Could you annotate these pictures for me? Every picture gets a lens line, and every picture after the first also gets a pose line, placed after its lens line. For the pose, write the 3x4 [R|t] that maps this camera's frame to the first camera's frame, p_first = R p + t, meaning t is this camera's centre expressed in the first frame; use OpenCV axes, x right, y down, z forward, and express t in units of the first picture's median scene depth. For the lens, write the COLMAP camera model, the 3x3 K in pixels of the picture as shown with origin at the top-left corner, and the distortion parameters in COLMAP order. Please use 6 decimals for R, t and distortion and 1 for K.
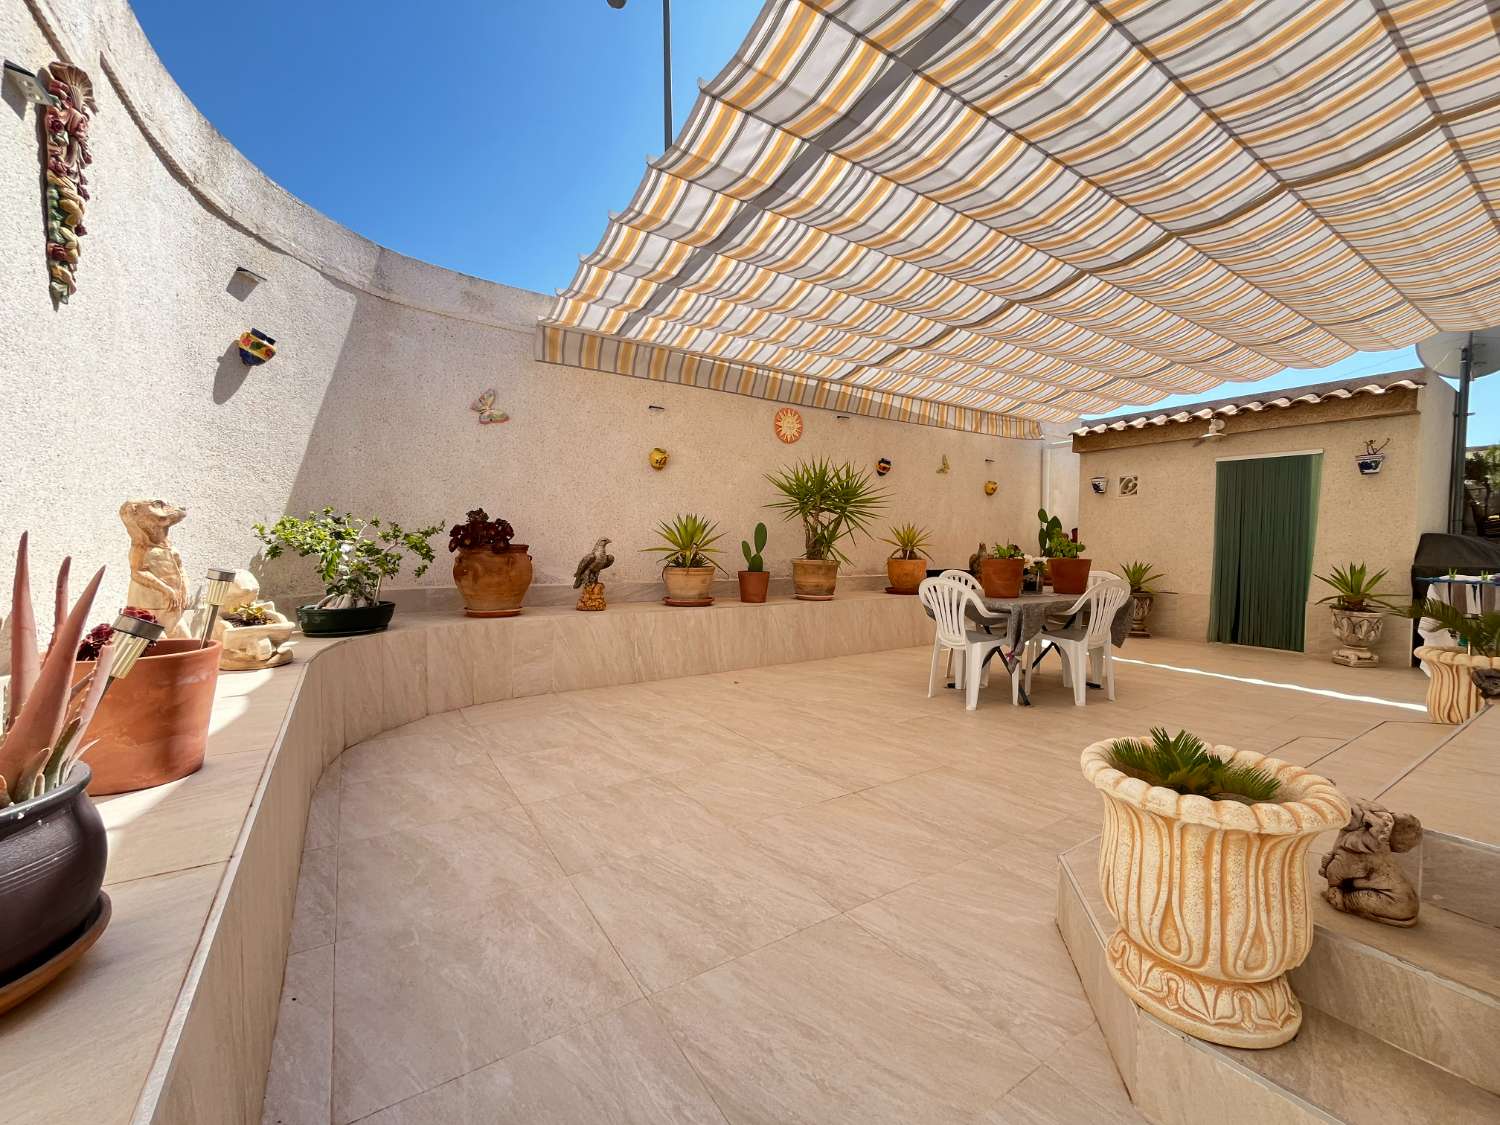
lens RADIAL K [[611.1, 0, 750.0], [0, 611.1, 562.5], [0, 0, 1]] dist [-0.000114, 0.000028]
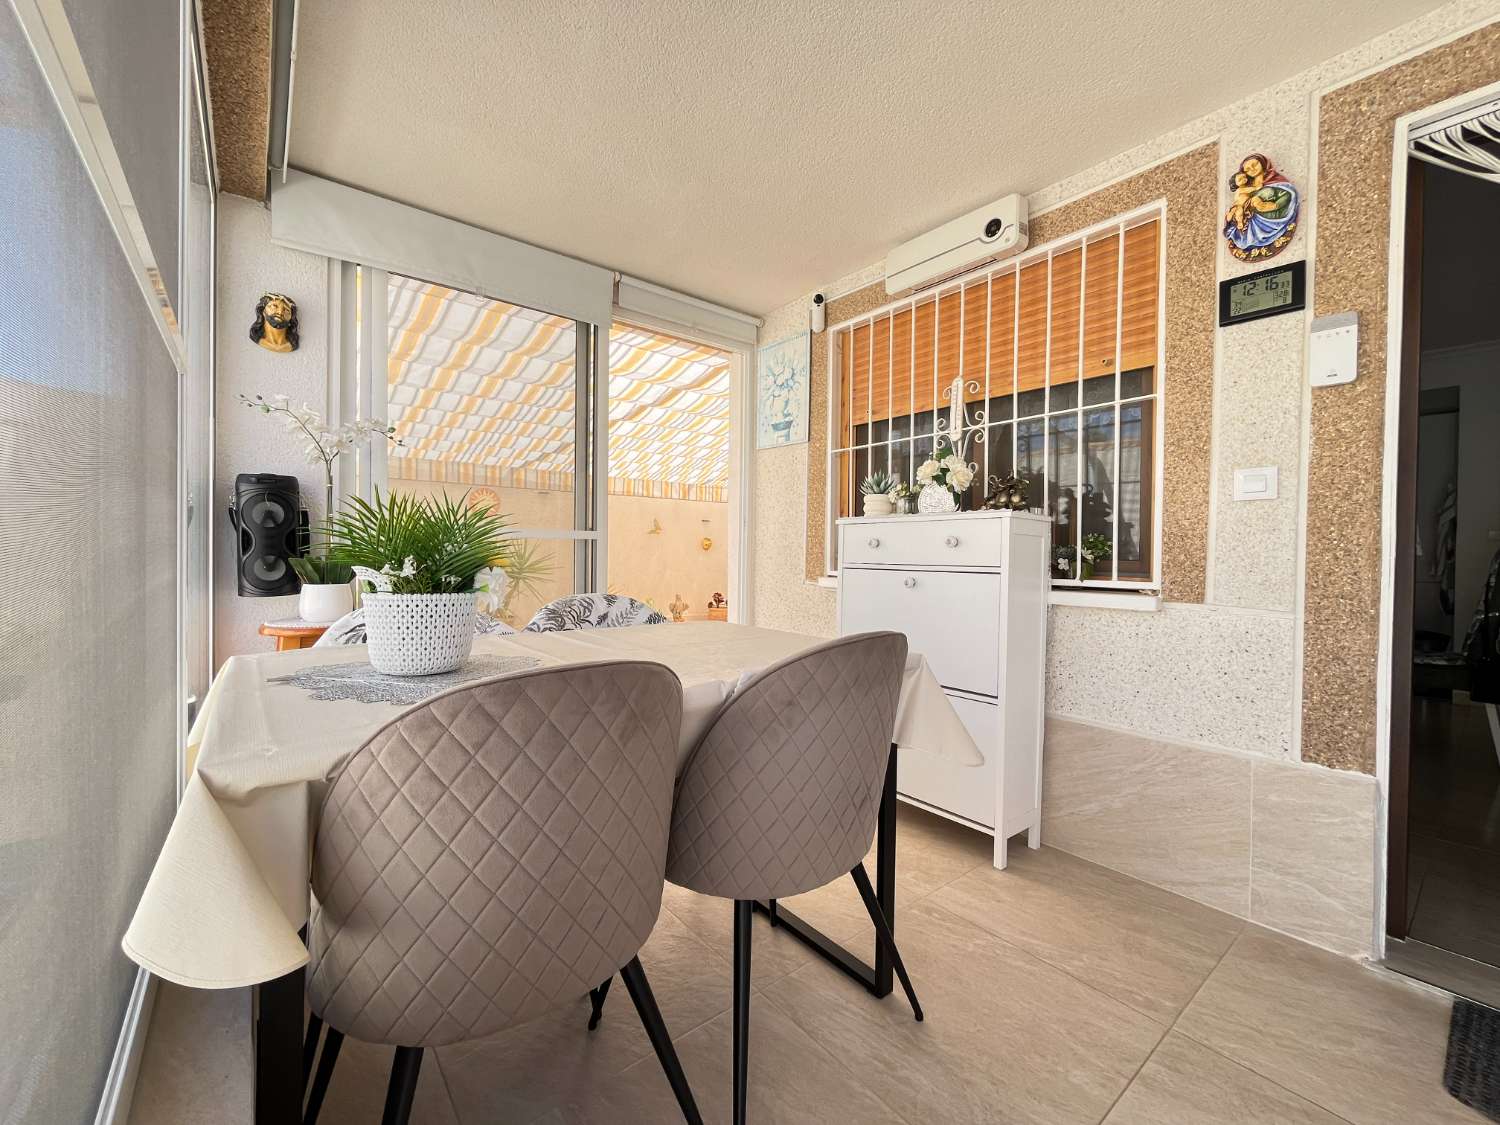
lens RADIAL K [[613.8, 0, 750.0], [0, 613.8, 562.5], [0, 0, 1]] dist [-0.000761, -0.000234]
pose [[0.994772, 0.001225, 0.102109, 0.631554], [0.000178, 0.999906, -0.013733, -0.123549], [-0.102116, 0.013679, 0.994678, -0.339227]]
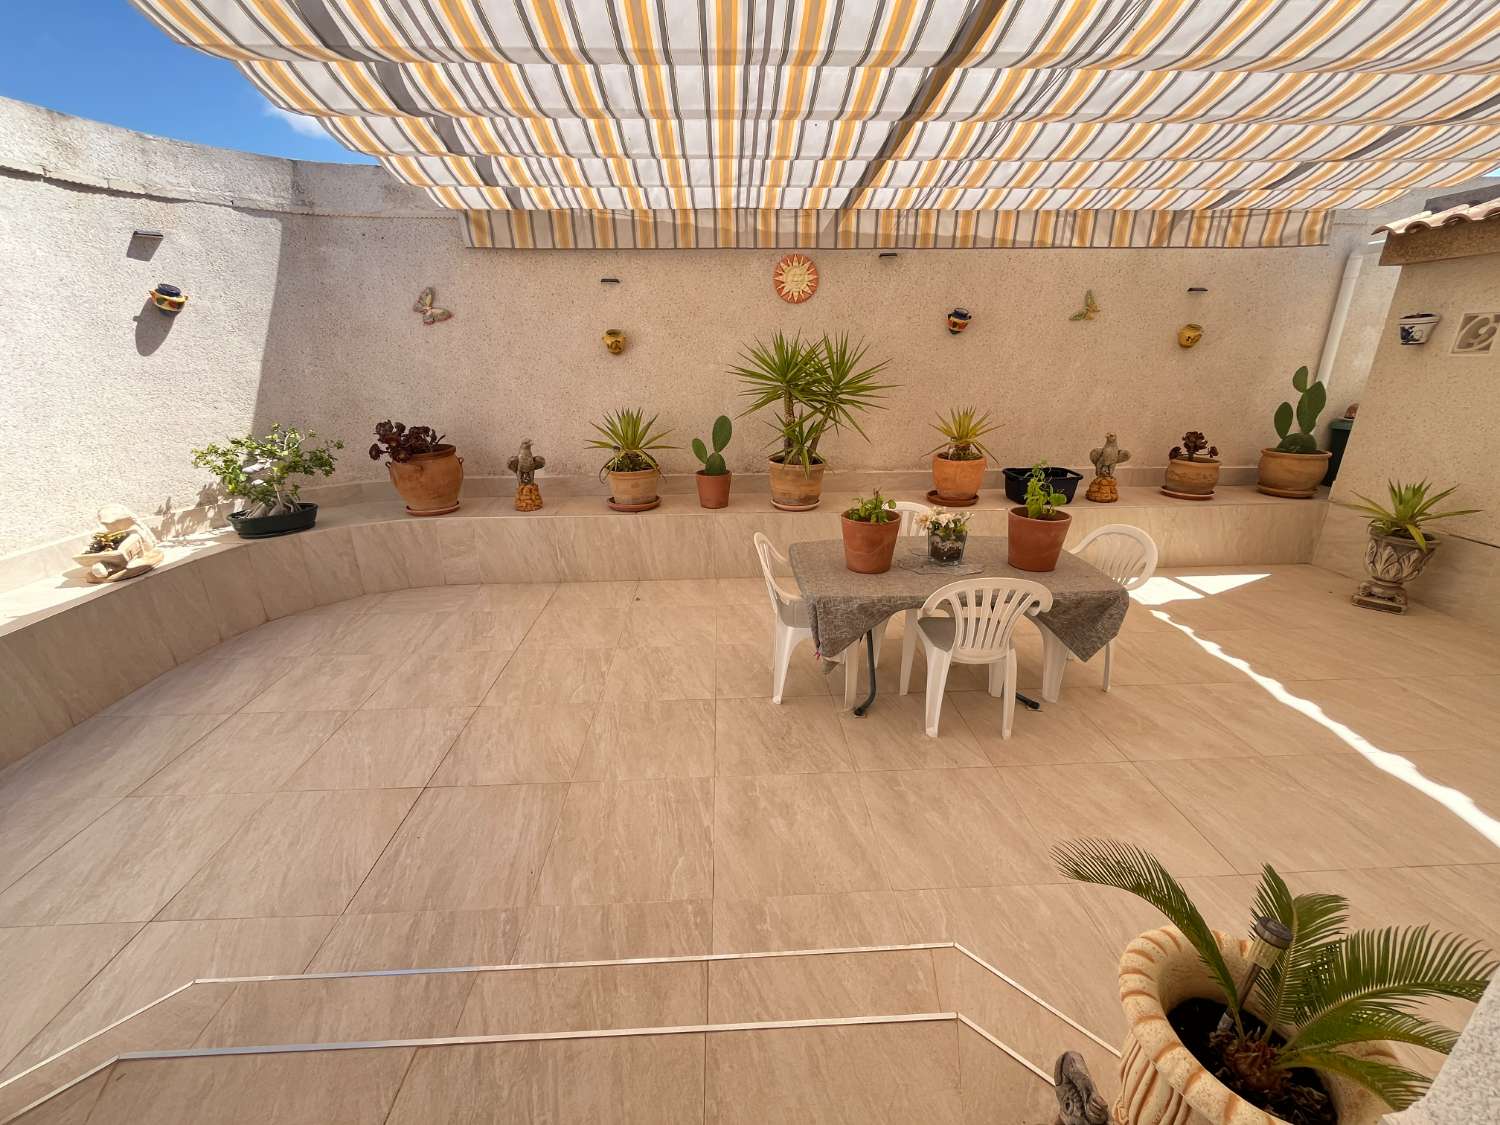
lens RADIAL K [[610.2, 0, 750.0], [0, 610.2, 562.5], [0, 0, 1]] dist [-0.002038, -0.000392]
pose [[0.859026, 0.157749, -0.487020, 0.615284], [-0.002050, 0.952392, 0.304869, -0.160204], [0.511927, -0.260893, 0.818453, 0.328013]]
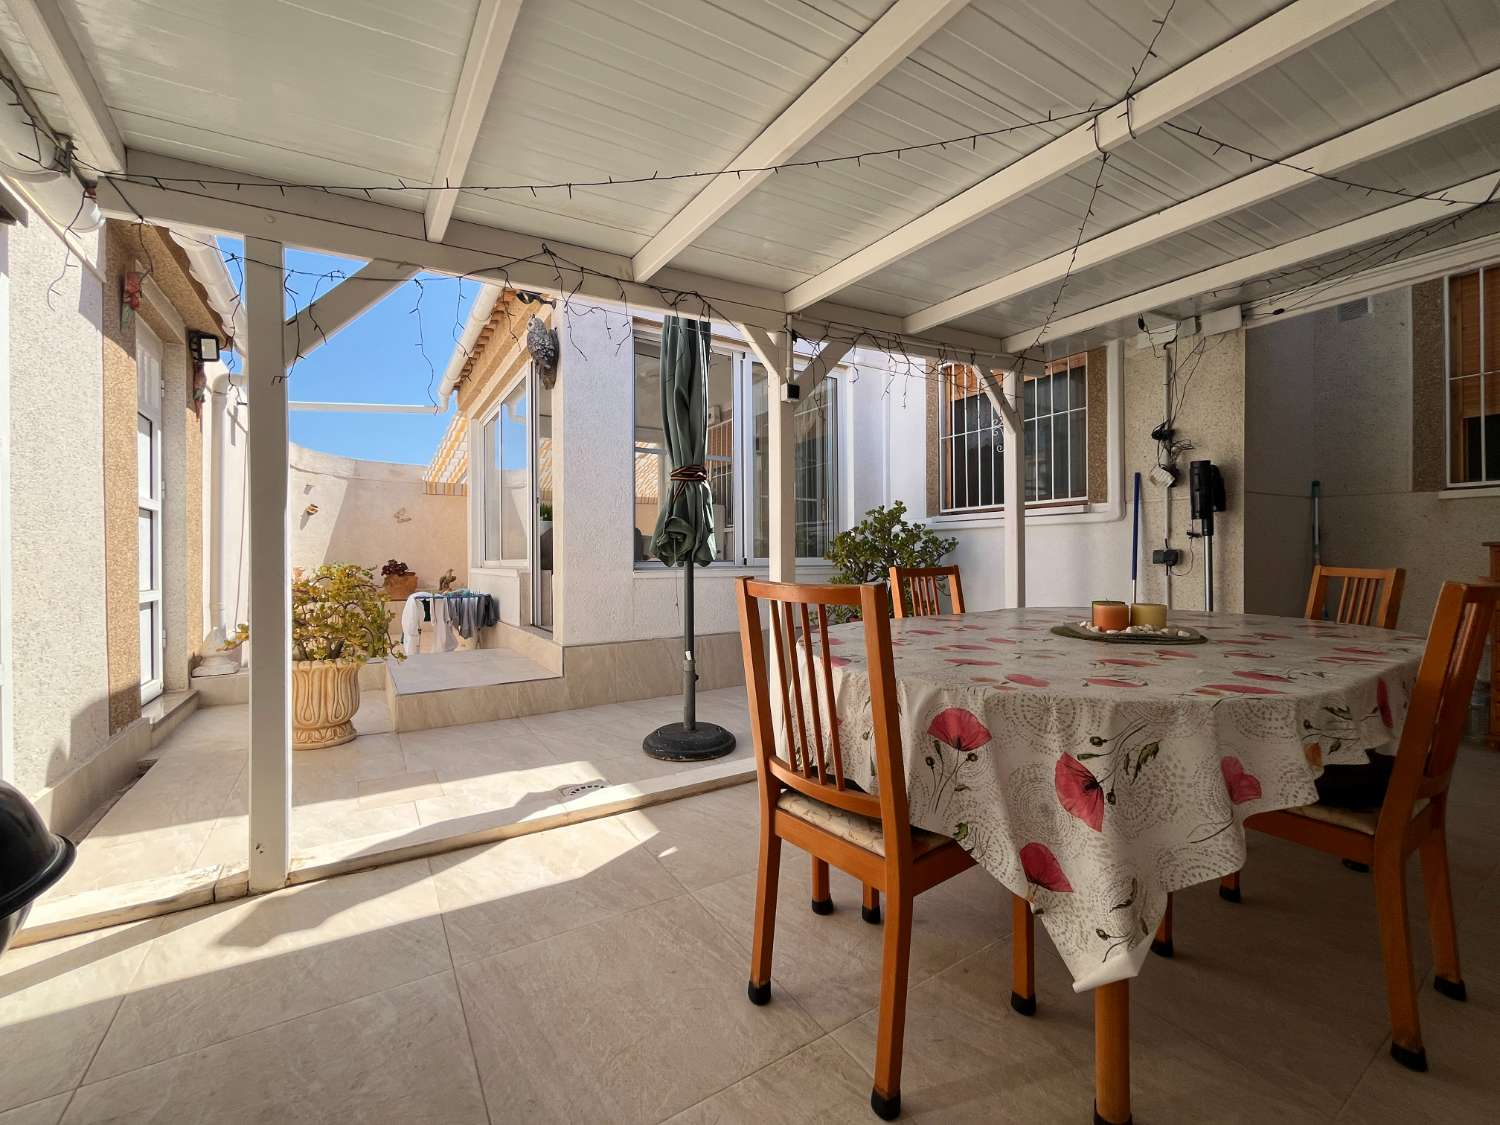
lens RADIAL K [[620.2, 0, 750.0], [0, 620.2, 562.5], [0, 0, 1]] dist [0.002812, 0.000171]
pose [[0.999754, -0.017608, -0.013483, 0.992645], [0.017238, 0.999484, -0.027093, 0.021965], [0.013953, 0.026854, 0.999542, -1.447700]]
